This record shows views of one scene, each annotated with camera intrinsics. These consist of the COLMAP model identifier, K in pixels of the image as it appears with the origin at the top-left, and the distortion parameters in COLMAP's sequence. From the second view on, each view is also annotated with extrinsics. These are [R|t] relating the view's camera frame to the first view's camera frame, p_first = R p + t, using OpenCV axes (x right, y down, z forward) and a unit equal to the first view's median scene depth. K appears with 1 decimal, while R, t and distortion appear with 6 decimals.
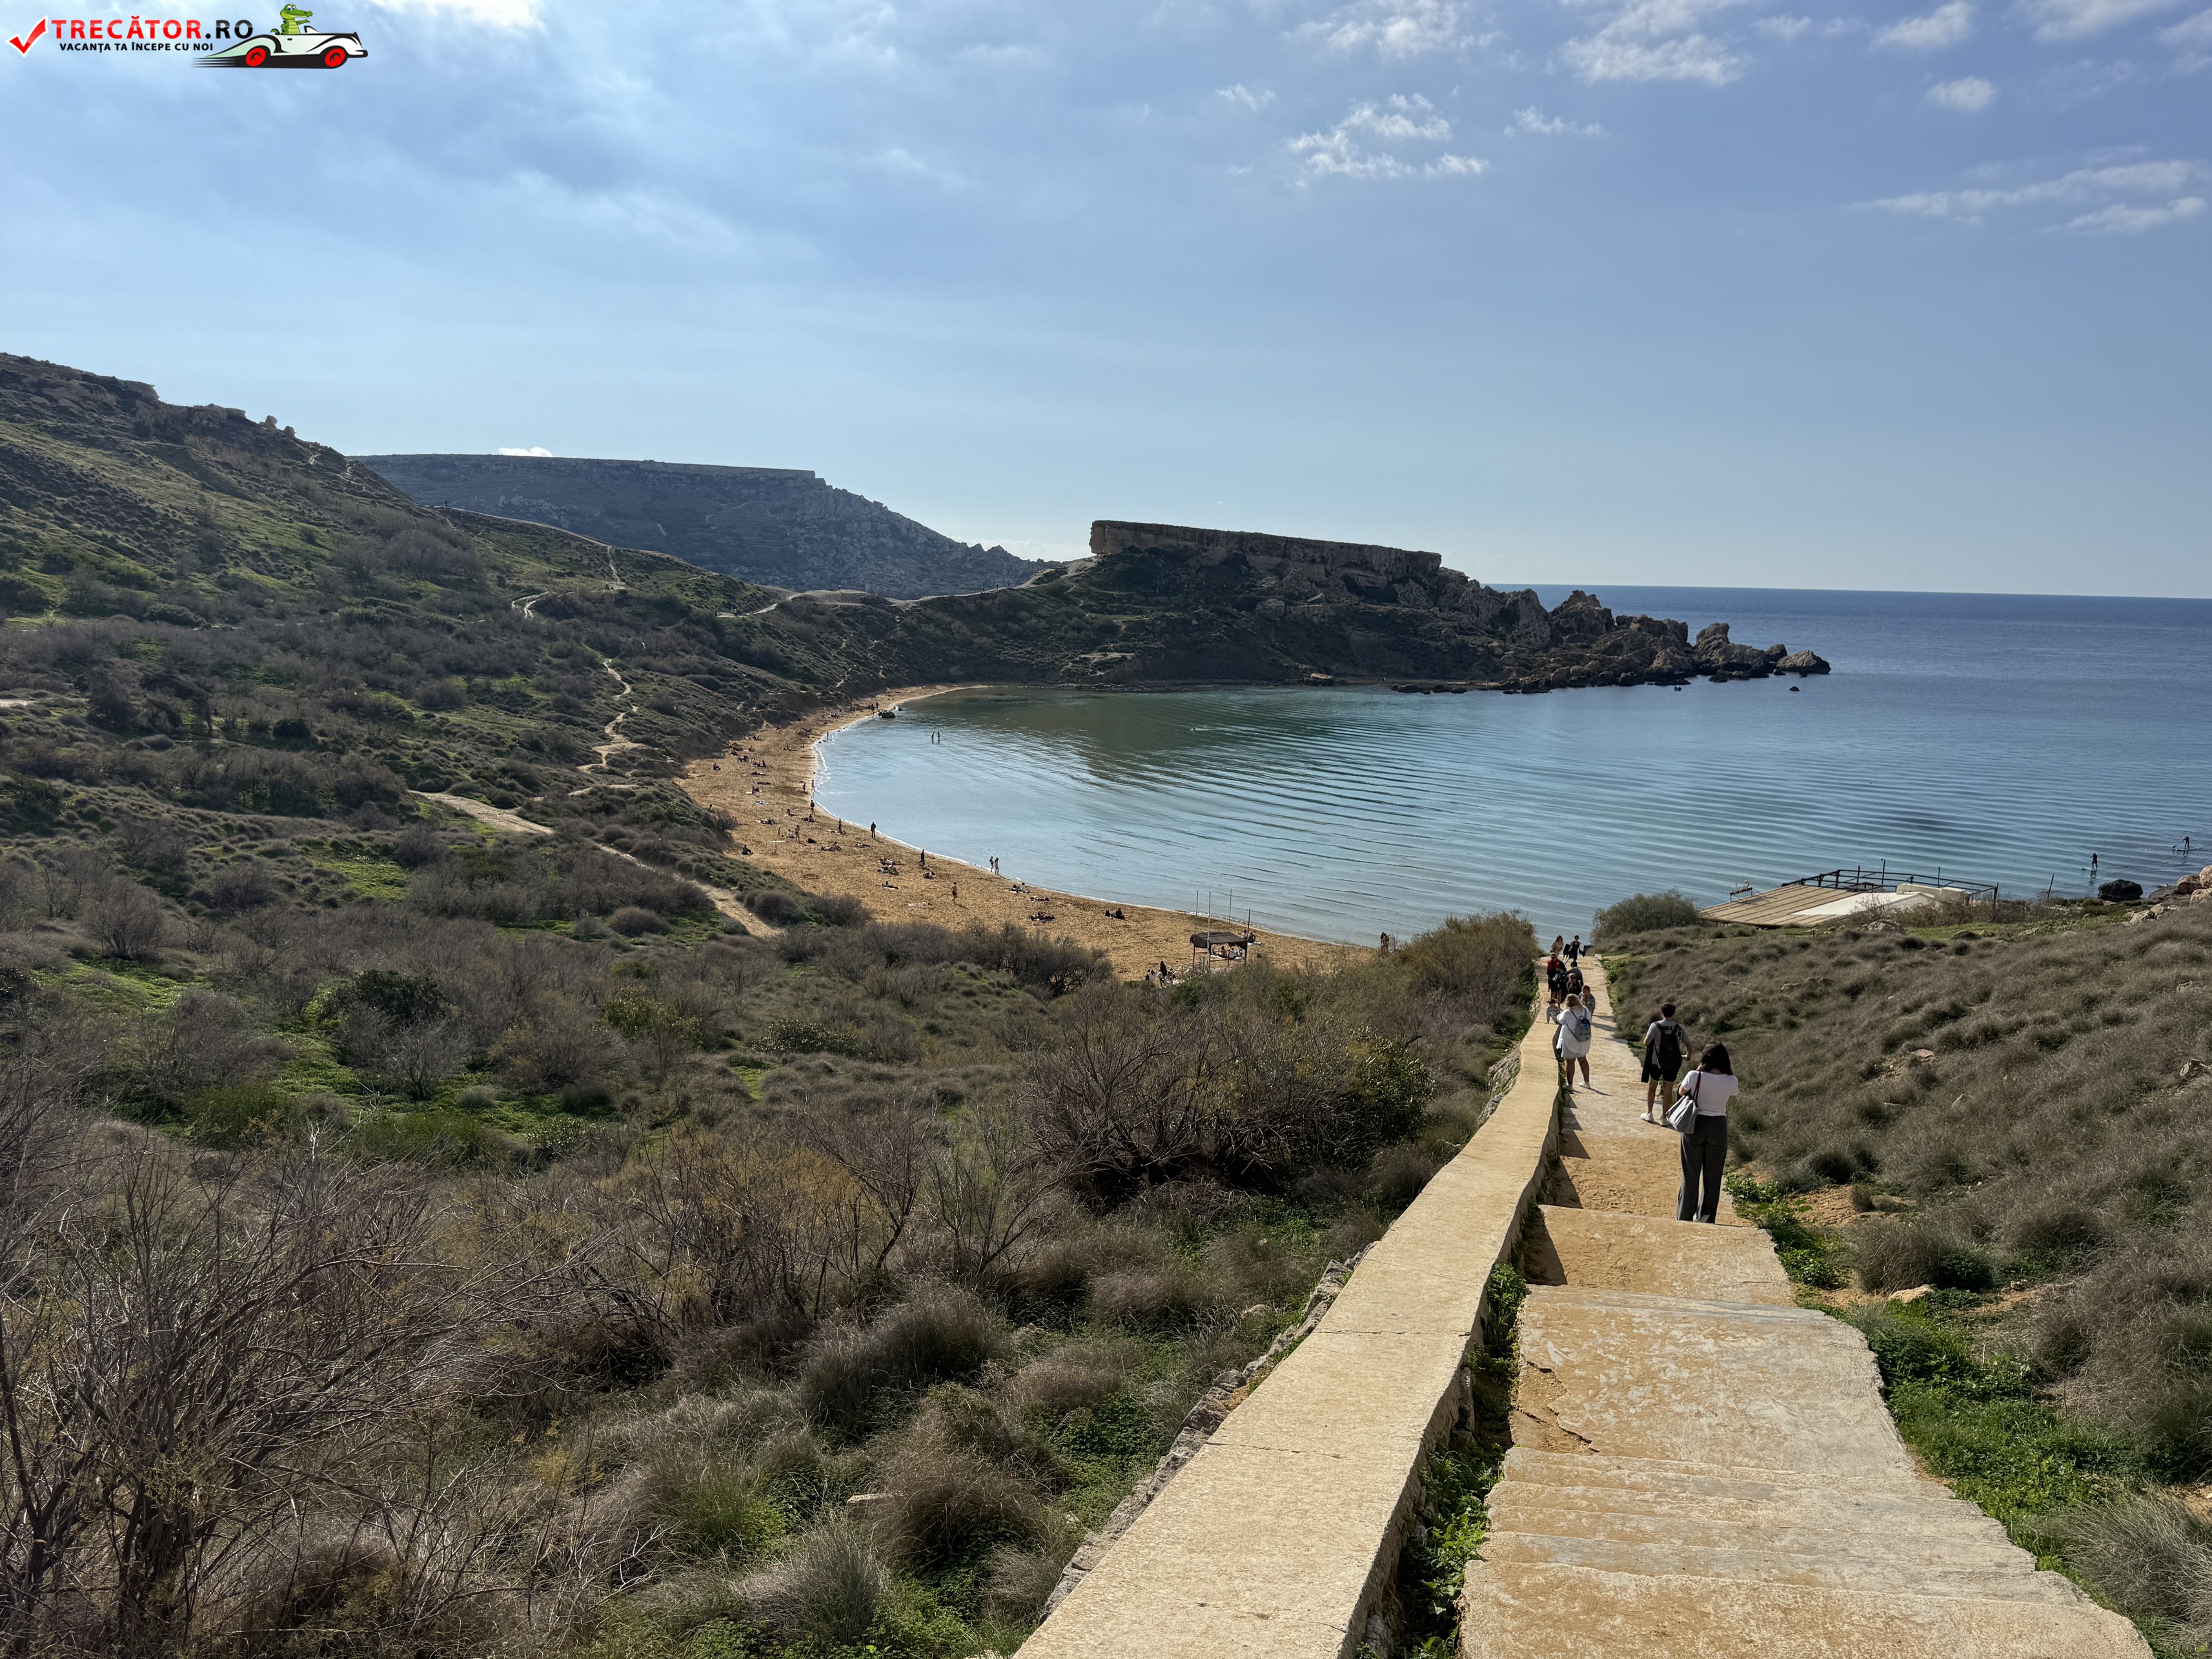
lens RADIAL K [[1549.2, 0, 1098.2], [0, 1549.2, 836.5], [0, 0, 1]] dist [0.204075, -0.439819]
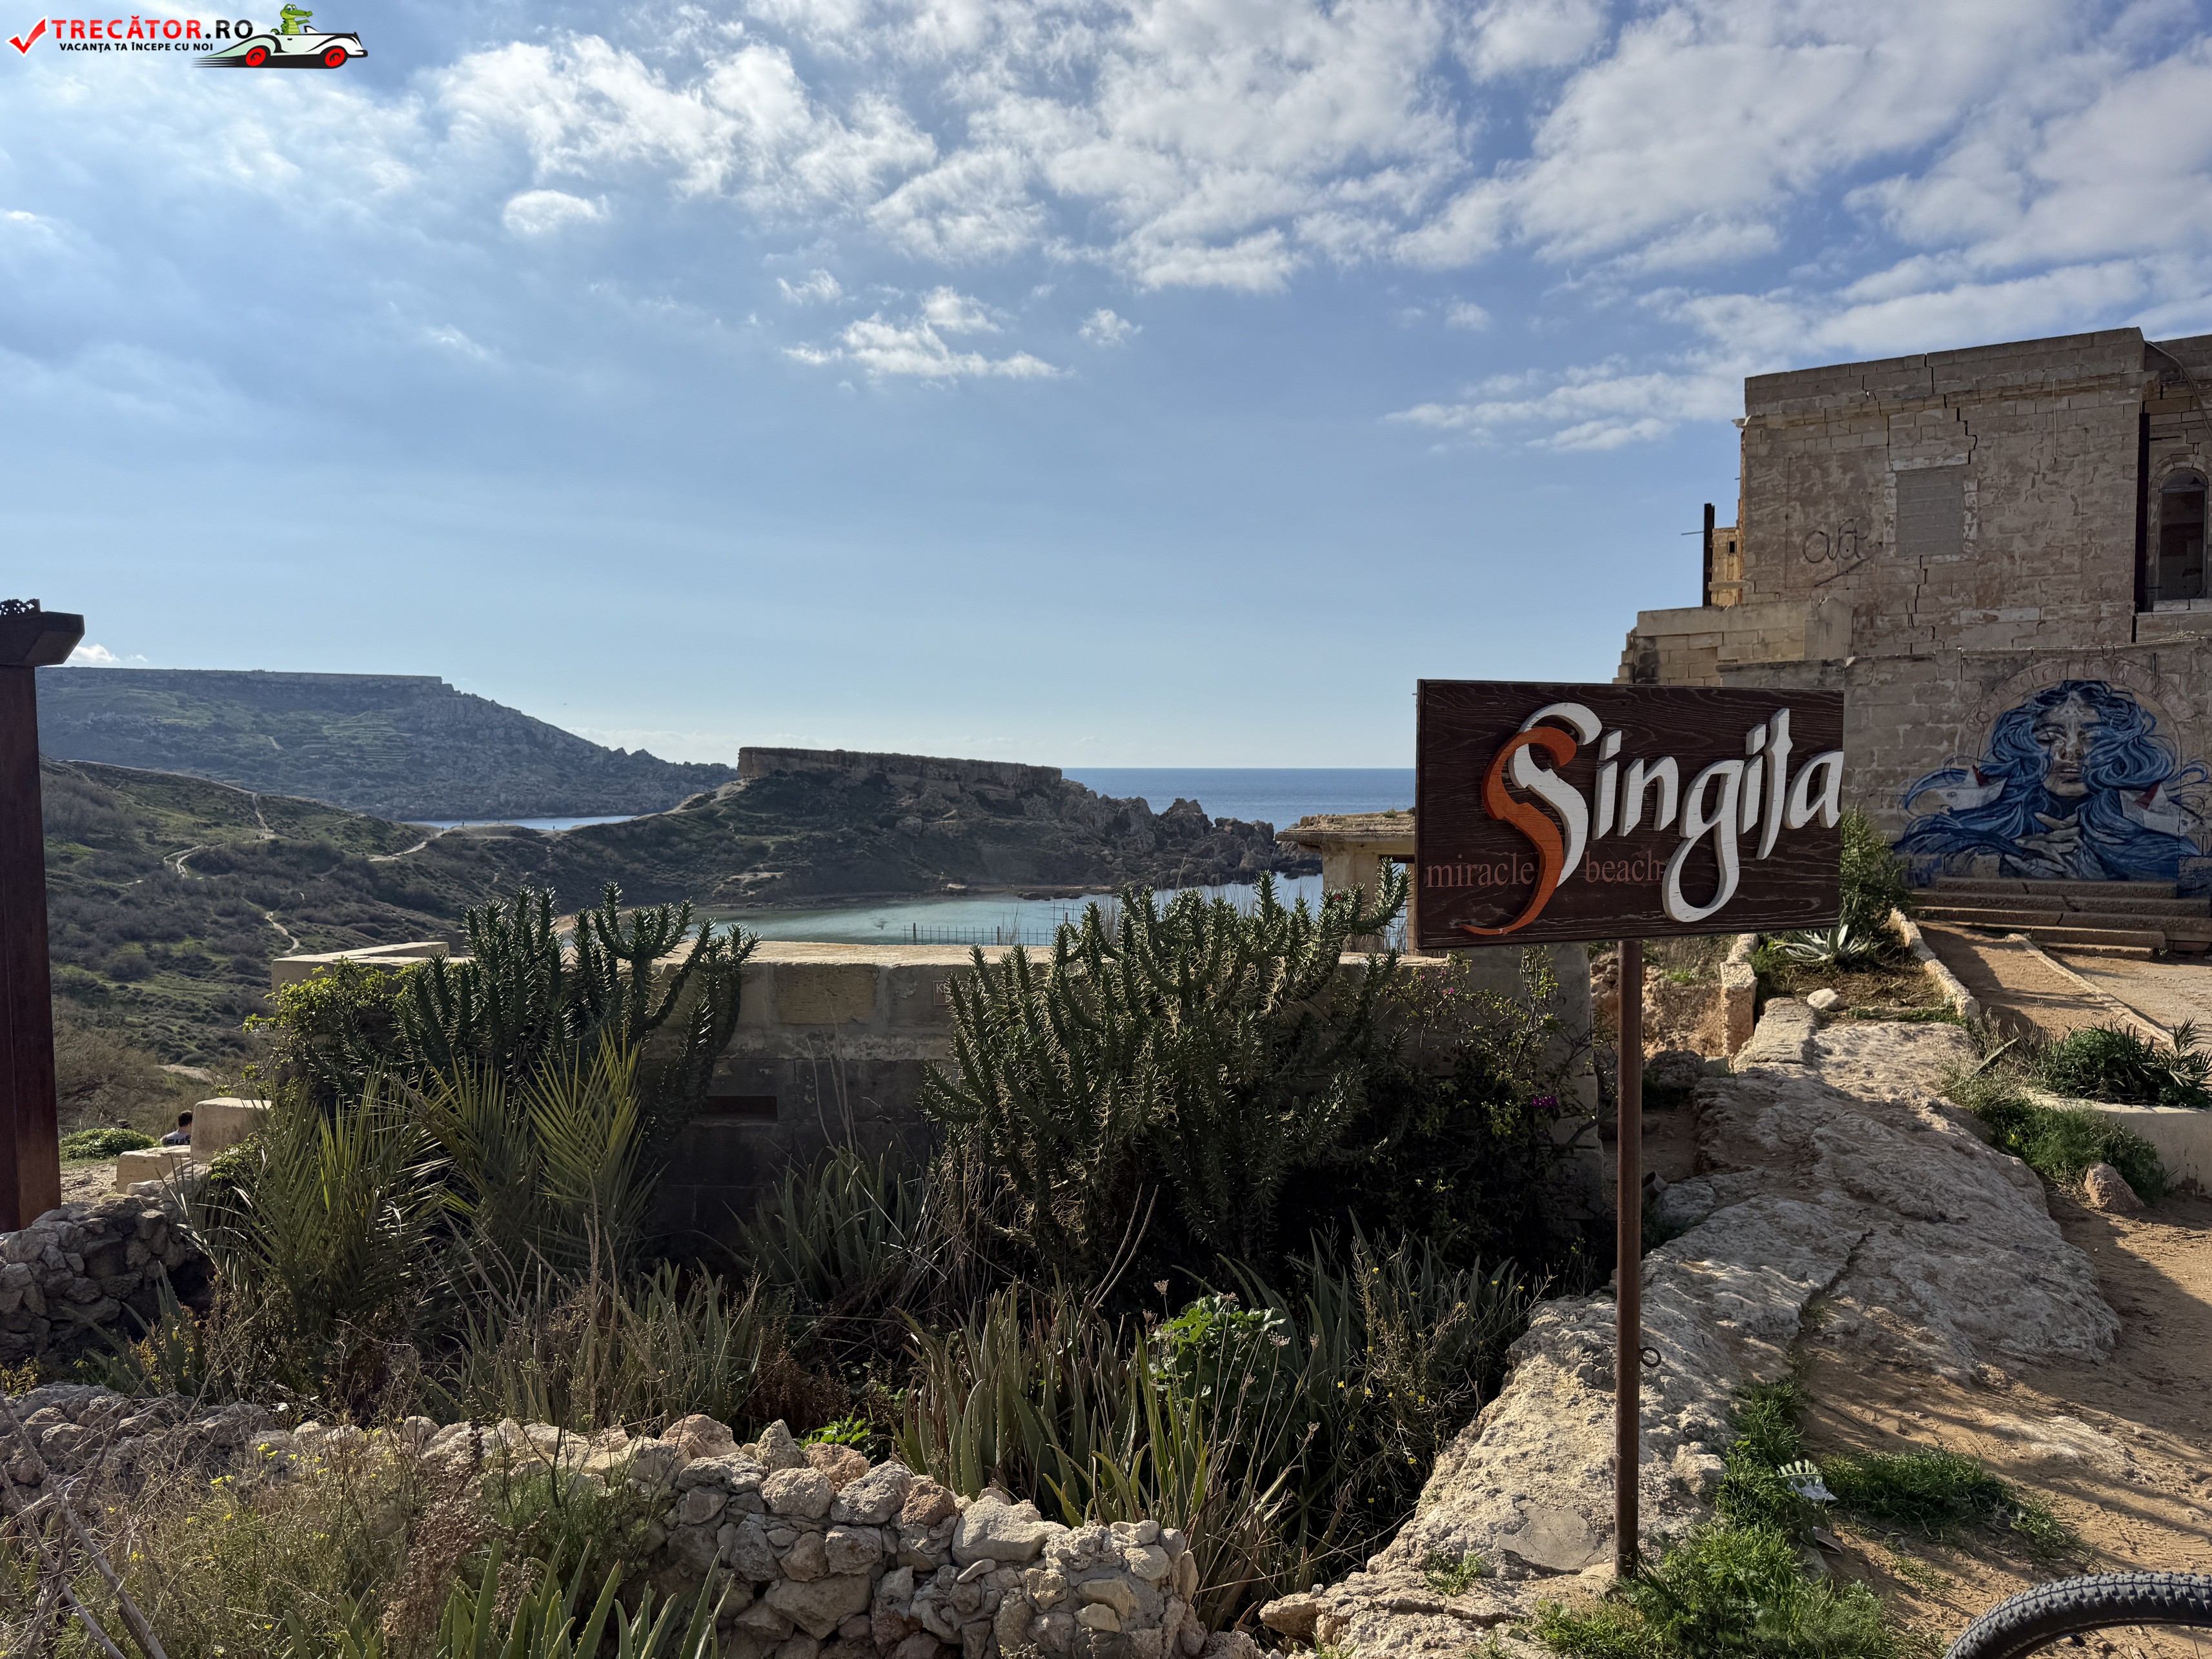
lens RADIAL K [[1585.5, 0, 1122.1], [0, 1585.5, 831.1], [0, 0, 1]] dist [0.006439, -0.001844]
pose [[0.972922, -0.029284, 0.229272, 0.003076], [0.056714, 0.991863, -0.113982, -0.010648], [-0.224069, 0.123898, 0.966666, -0.141286]]
